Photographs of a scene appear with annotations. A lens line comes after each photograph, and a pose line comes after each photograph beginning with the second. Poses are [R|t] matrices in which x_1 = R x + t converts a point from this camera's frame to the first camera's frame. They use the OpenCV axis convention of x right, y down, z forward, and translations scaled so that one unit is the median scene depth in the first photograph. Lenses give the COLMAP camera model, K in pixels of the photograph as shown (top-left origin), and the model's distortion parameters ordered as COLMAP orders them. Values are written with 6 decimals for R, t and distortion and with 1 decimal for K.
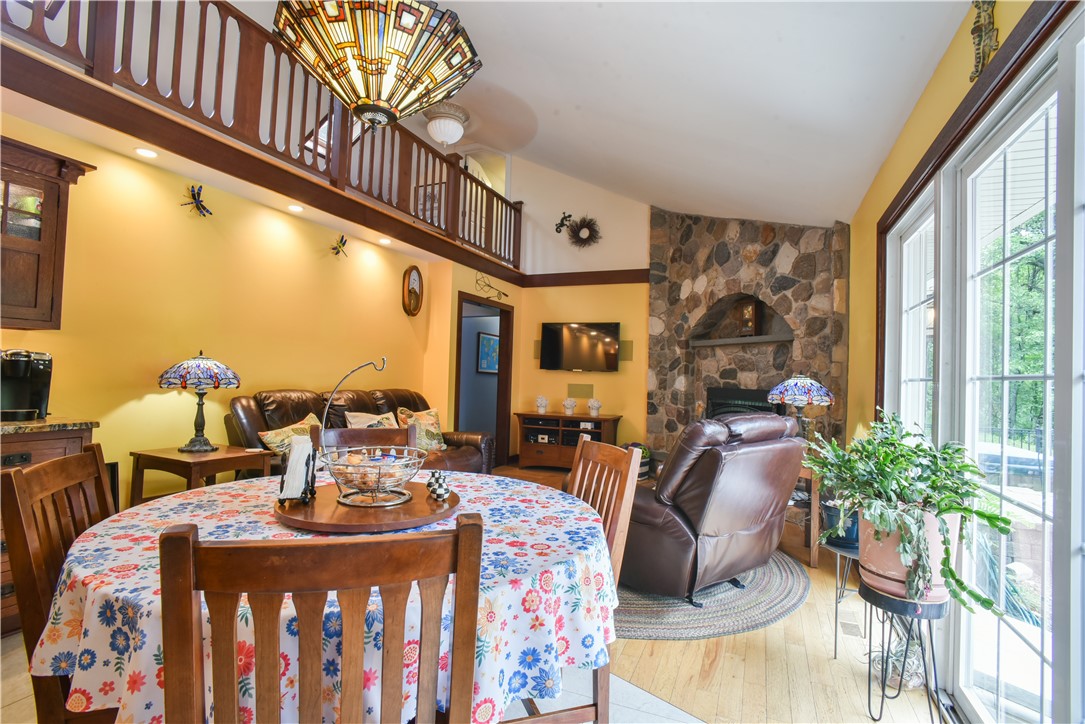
lens RADIAL K [[525.0, 0, 546.0], [0, 525.0, 361.6], [0, 0, 1]] dist [-0.047082, 0.013672]
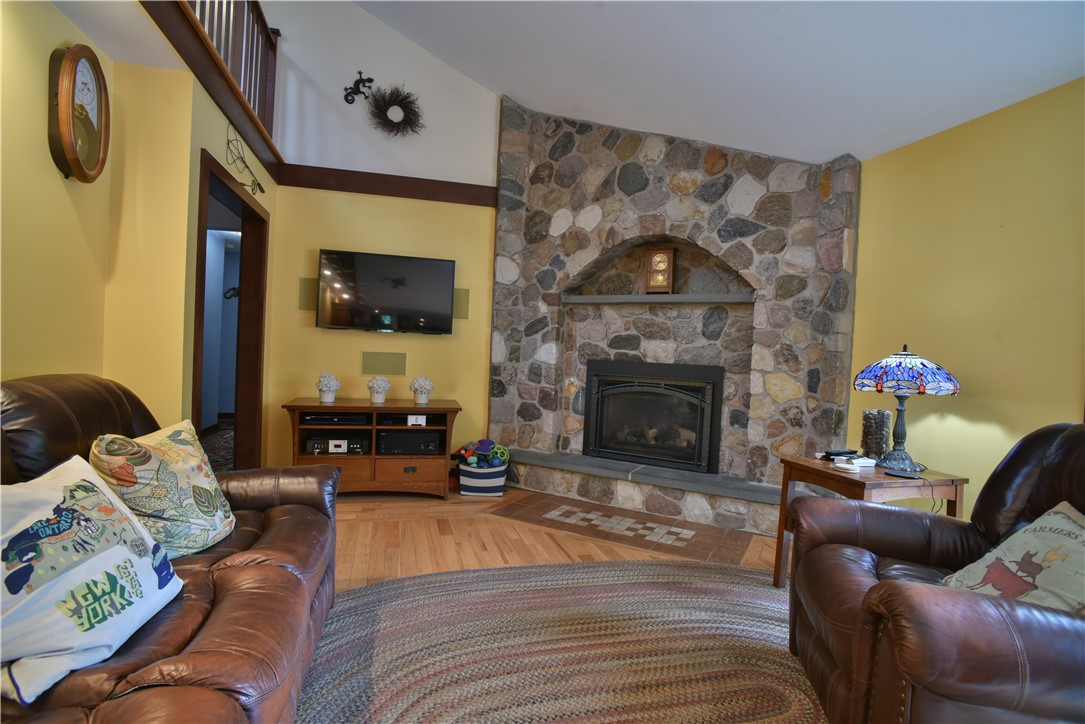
lens RADIAL K [[525.0, 0, 540.3], [0, 525.0, 350.7], [0, 0, 1]] dist [-0.047082, 0.013672]
pose [[0.791917, 0.005461, 0.610604, -0.196159], [-0.039357, 0.998337, 0.042114, 0.008278], [-0.609359, -0.057382, 0.790815, 0.445440]]
